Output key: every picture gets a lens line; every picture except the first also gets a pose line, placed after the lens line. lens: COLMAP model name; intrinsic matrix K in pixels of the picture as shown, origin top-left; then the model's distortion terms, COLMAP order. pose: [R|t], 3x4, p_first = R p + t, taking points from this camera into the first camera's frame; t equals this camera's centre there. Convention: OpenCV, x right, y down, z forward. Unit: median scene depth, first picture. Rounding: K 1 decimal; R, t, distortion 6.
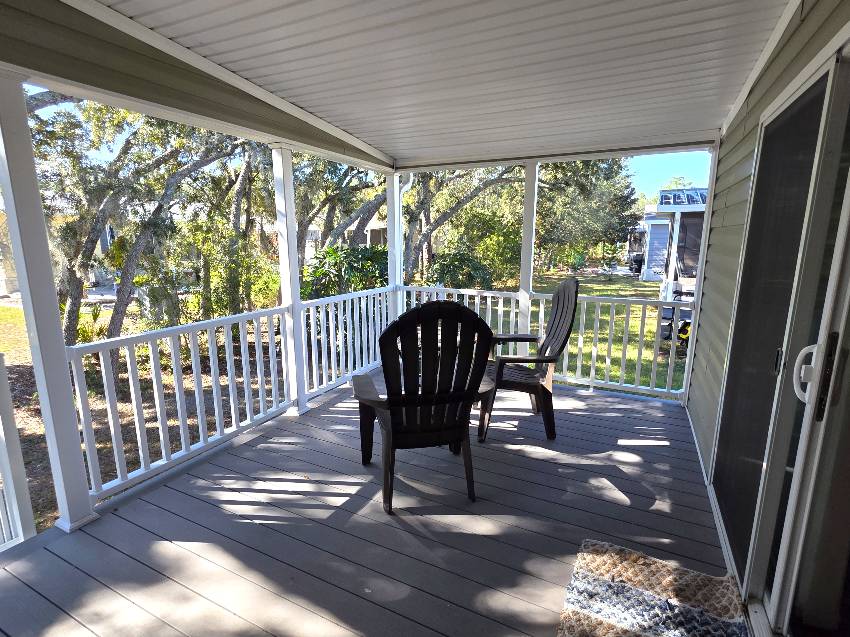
lens RADIAL K [[420.6, 0, 429.3], [0, 420.6, 317.4], [0, 0, 1]] dist [-0.001527, 0.002192]
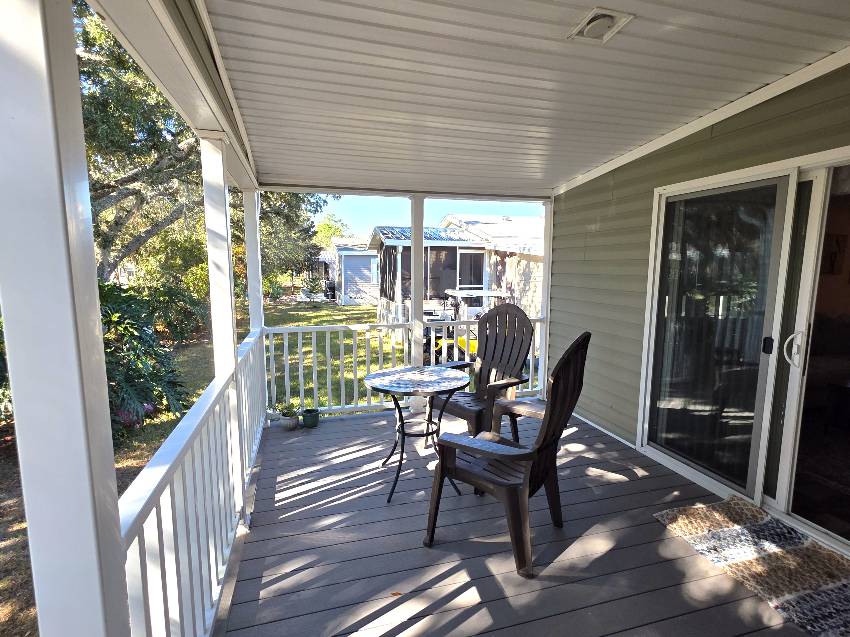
lens RADIAL K [[420.6, 0, 423.8], [0, 420.6, 320.7], [0, 0, 1]] dist [-0.001527, 0.002192]
pose [[0.747169, -0.085789, 0.659074, -0.693820], [0.125059, 0.992069, -0.012641, -0.078518], [-0.652762, 0.091868, 0.751972, 0.369642]]
